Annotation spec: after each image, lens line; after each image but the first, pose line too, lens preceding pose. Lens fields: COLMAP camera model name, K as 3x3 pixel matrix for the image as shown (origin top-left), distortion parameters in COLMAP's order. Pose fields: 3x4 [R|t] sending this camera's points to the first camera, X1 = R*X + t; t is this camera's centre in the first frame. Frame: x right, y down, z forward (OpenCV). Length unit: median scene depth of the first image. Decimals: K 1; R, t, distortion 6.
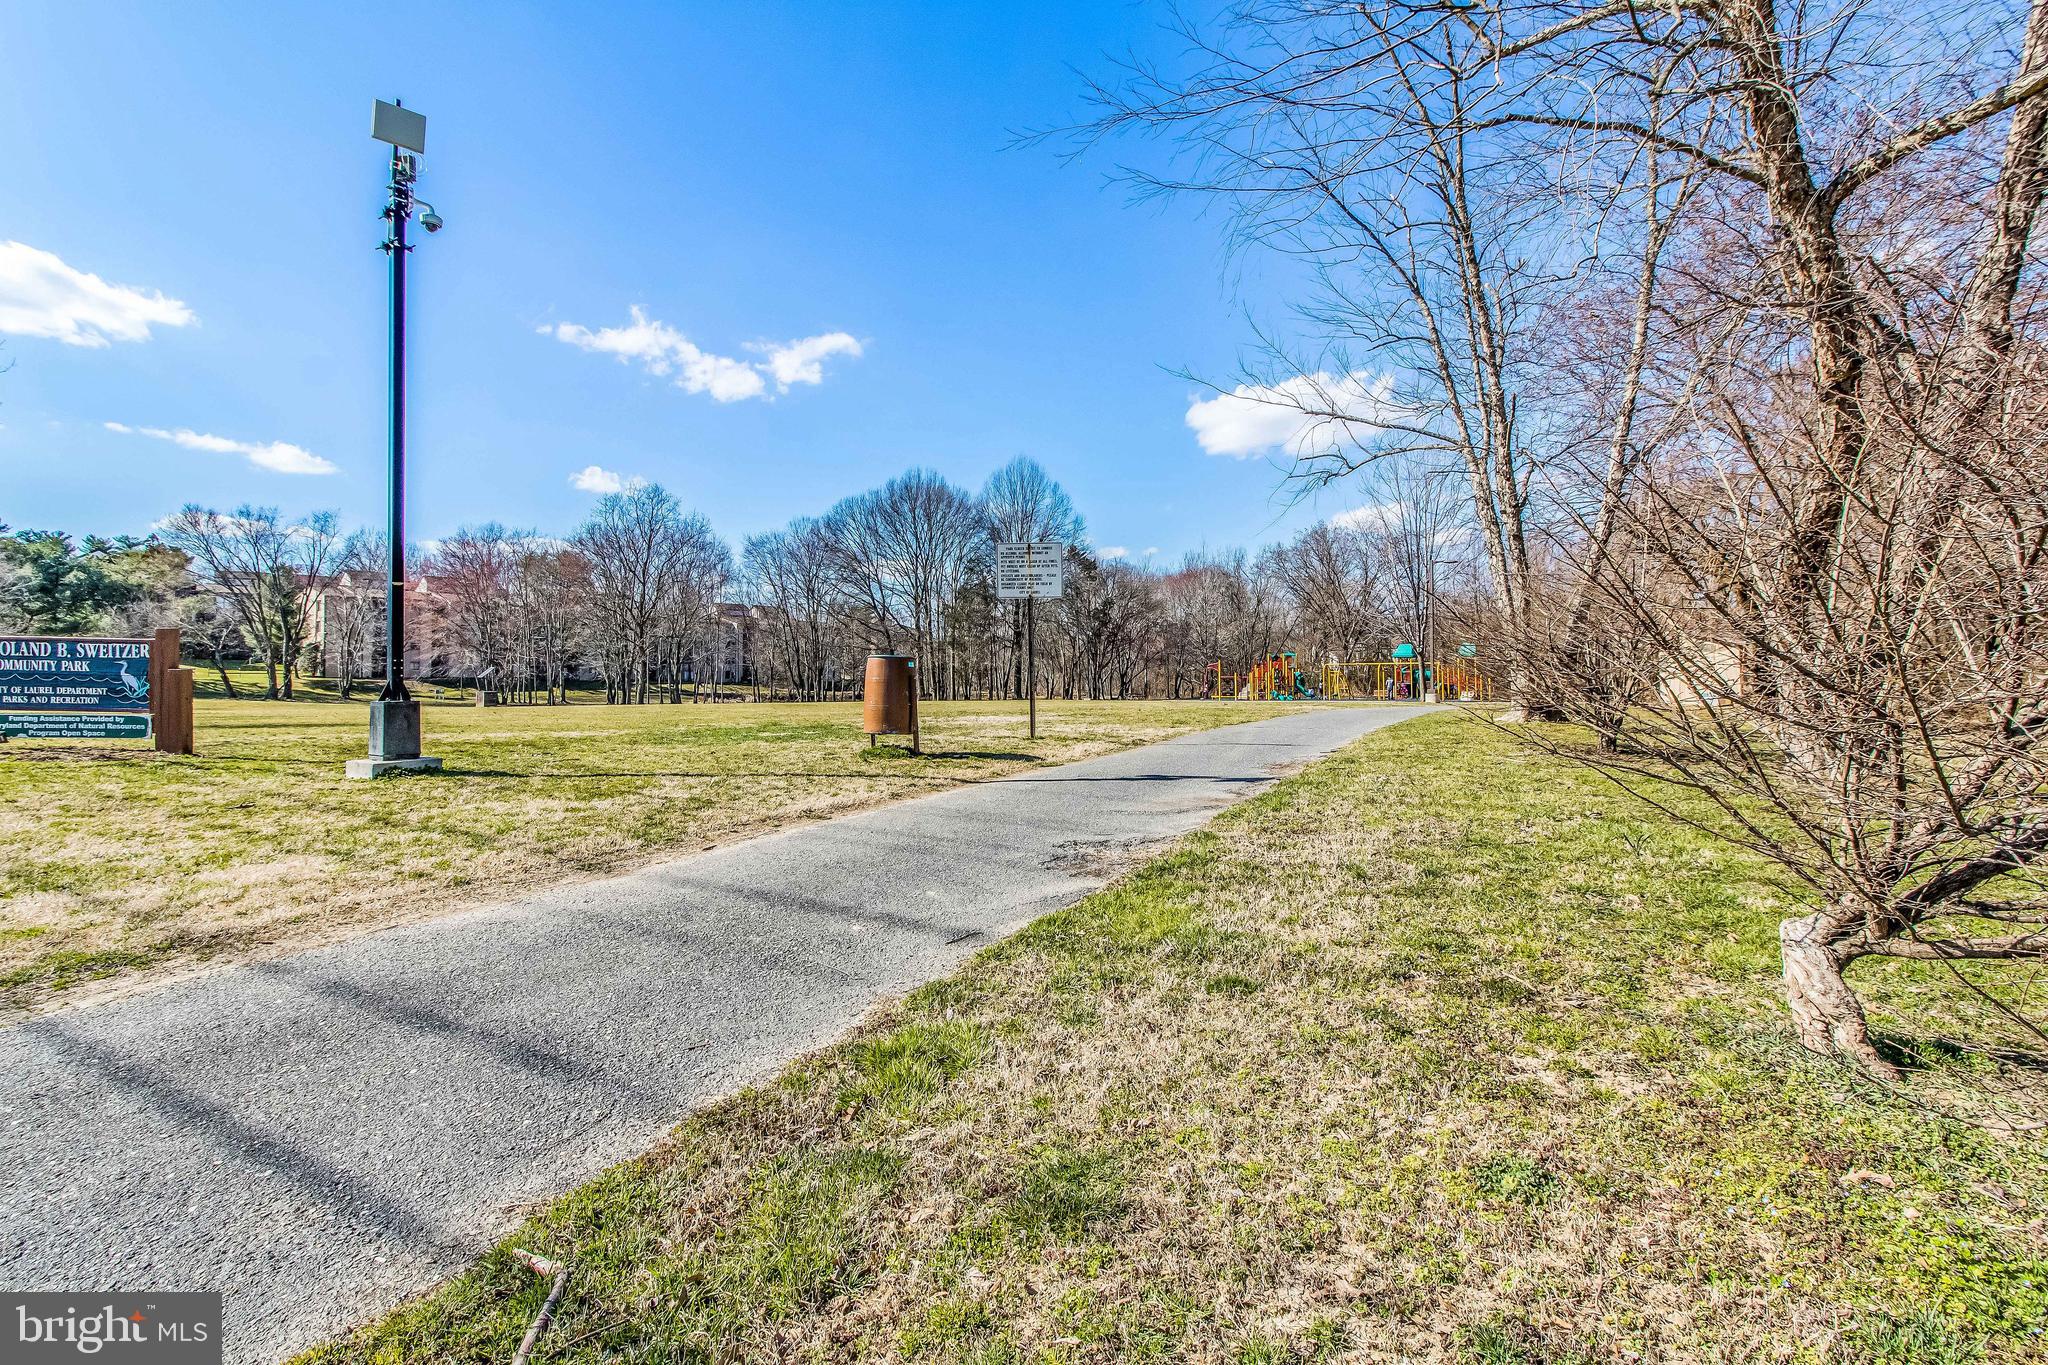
lens RADIAL K [[936.1, 0, 1017.0], [0, 936.1, 685.4], [0, 0, 1]] dist [0.015506, 0.000651]
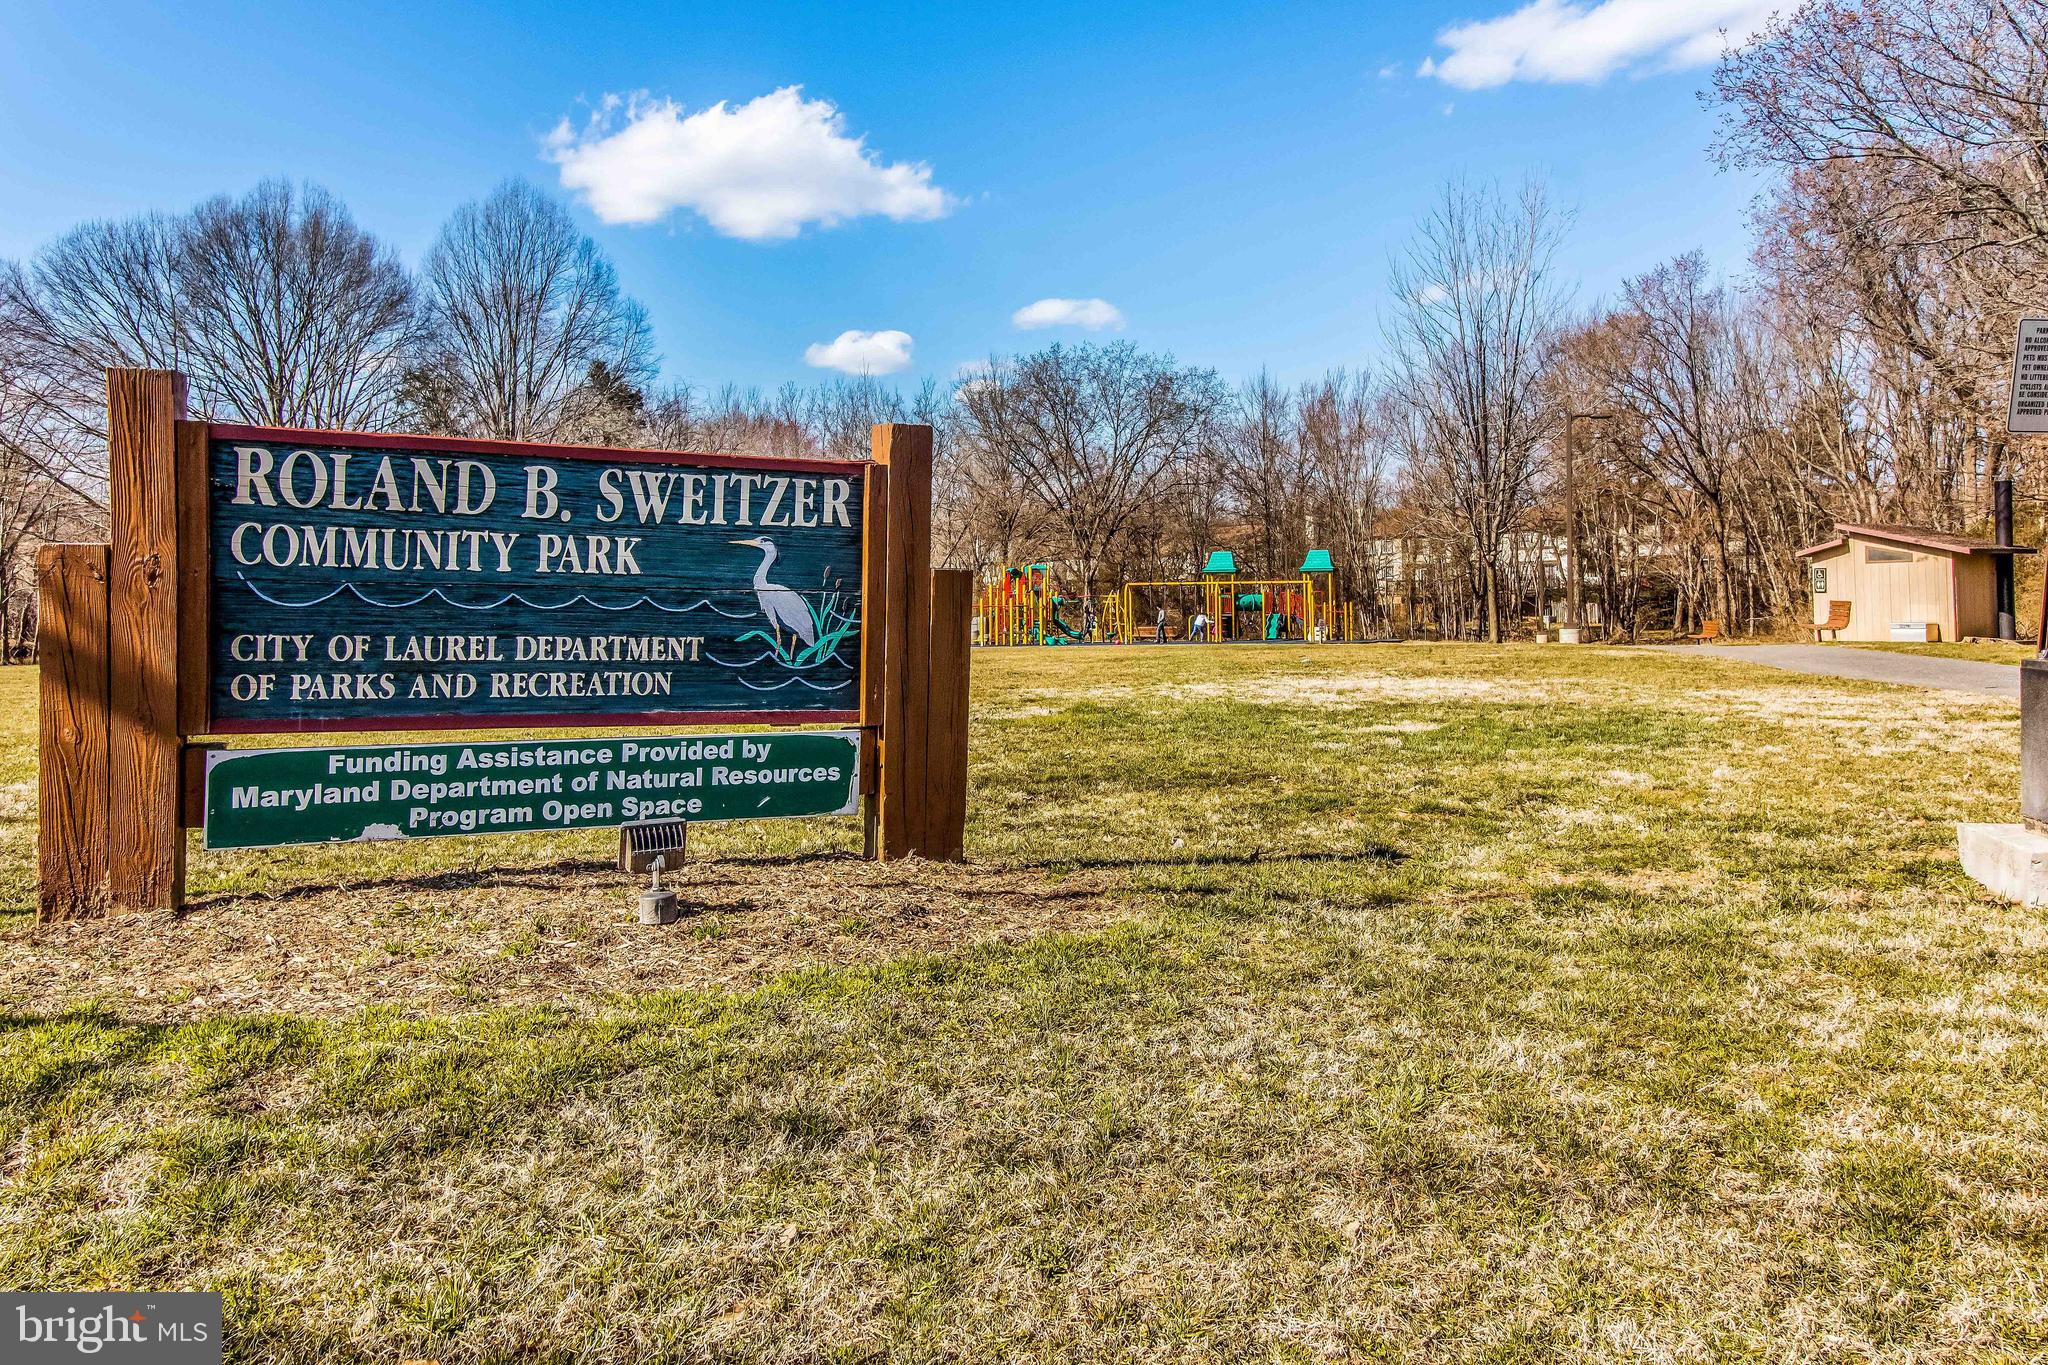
lens RADIAL K [[1613.1, 0, 1023.3], [0, 1613.1, 675.5], [0, 0, 1]] dist [0.000519, -0.000940]
pose [[0.895247, -0.023997, 0.444923, -0.152598], [0.009658, 0.999359, 0.034467, -0.000149], [-0.445465, -0.026560, 0.894906, 0.077107]]
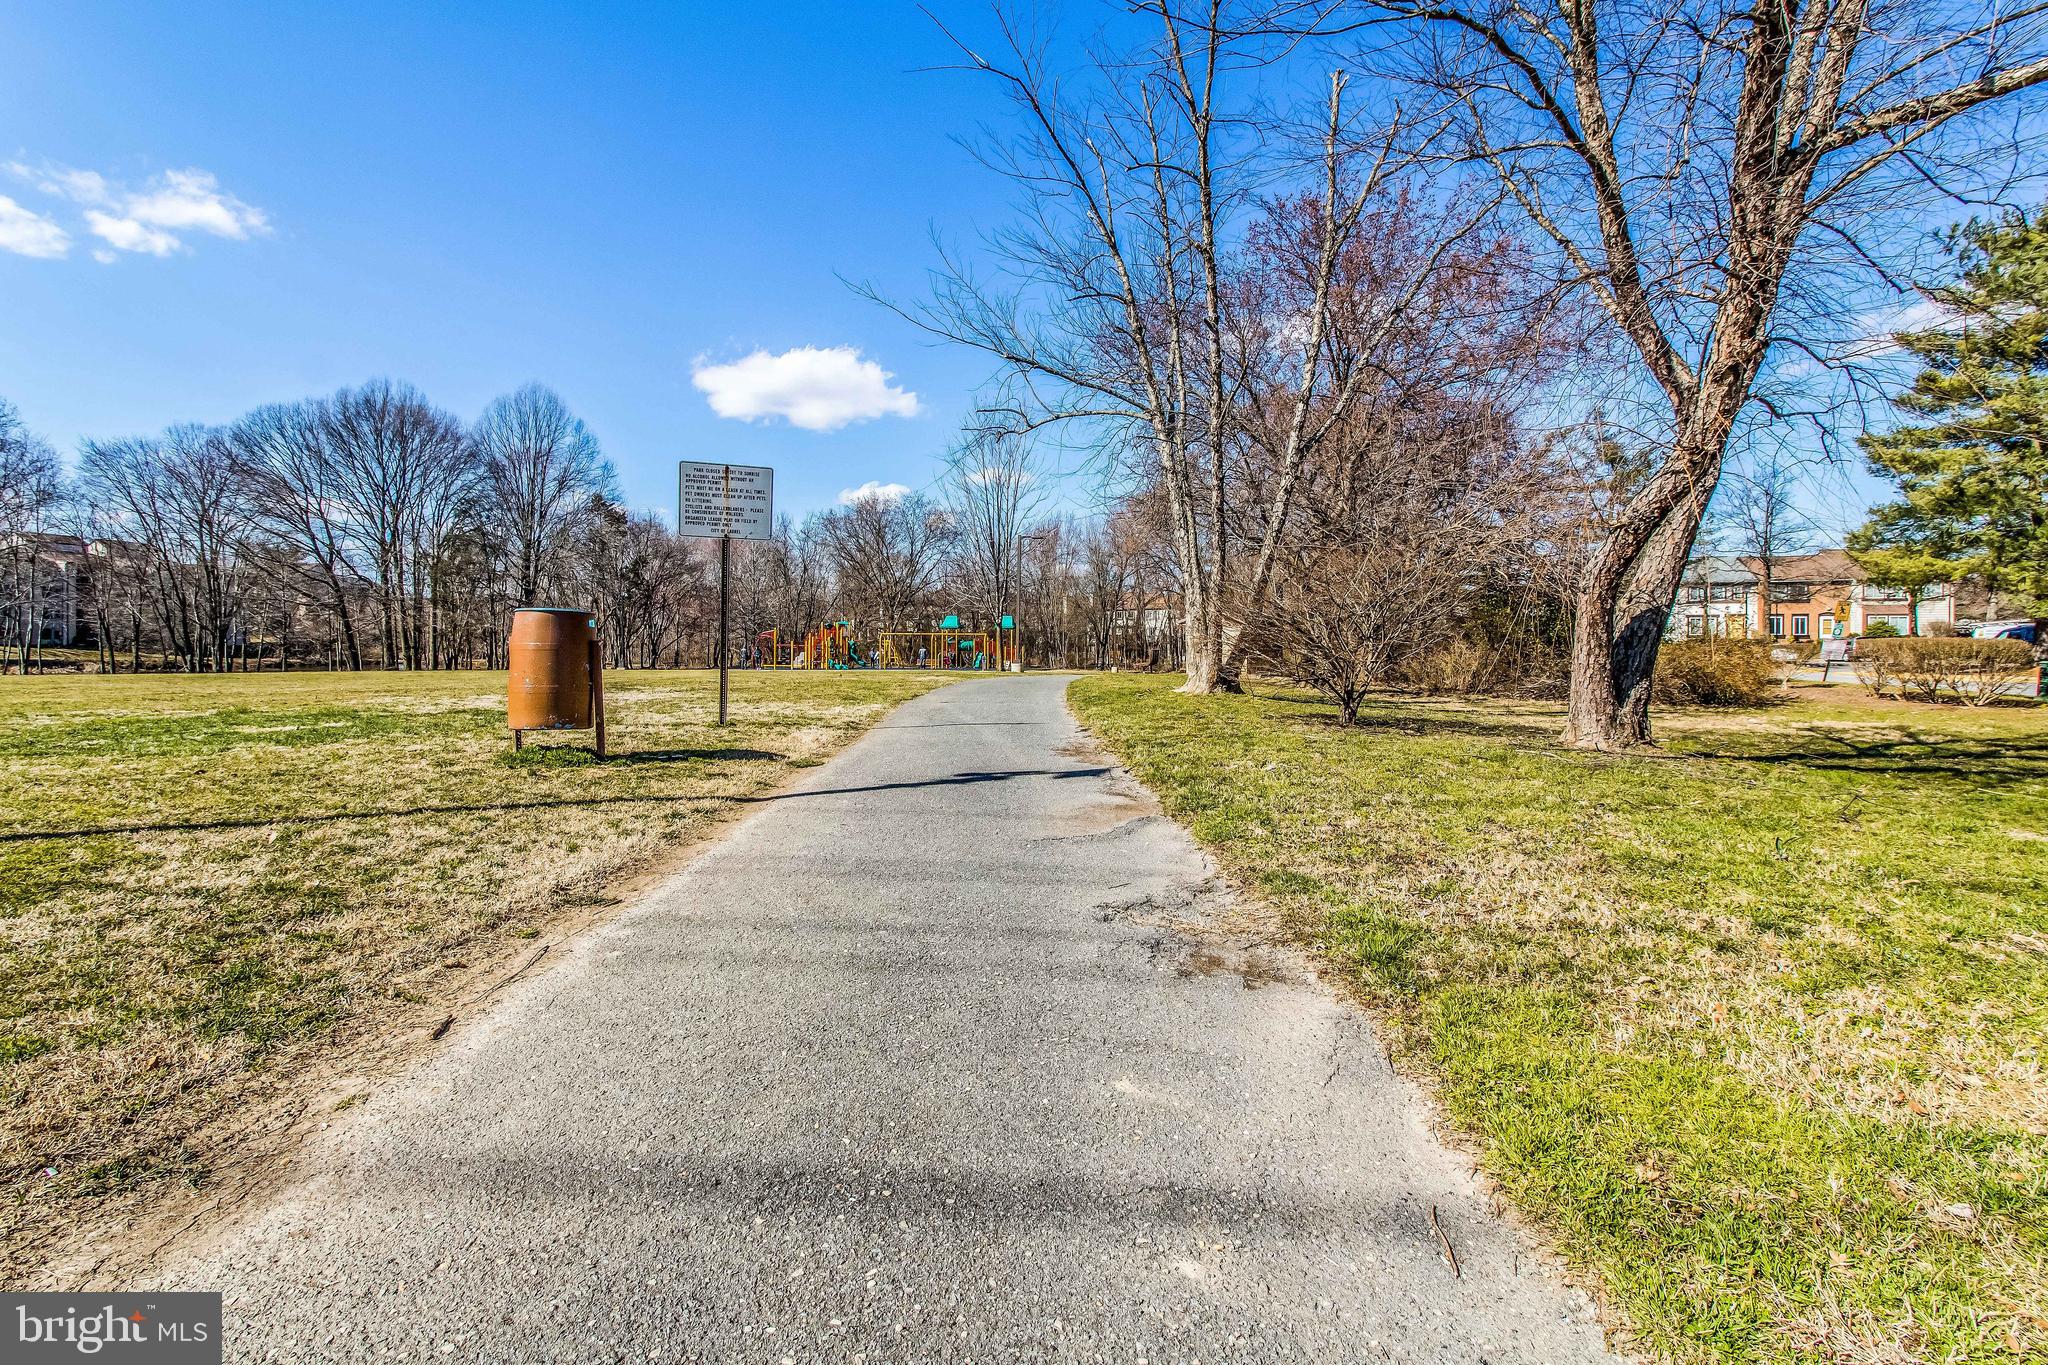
lens RADIAL K [[936.1, 0, 1024.3], [0, 936.1, 675.0], [0, 0, 1]] dist [0.015506, 0.000651]
pose [[0.876941, -0.004855, 0.480574, -0.017640], [-0.006106, 0.999756, 0.021242, -0.000114], [-0.480560, -0.021563, 0.876697, 0.028140]]
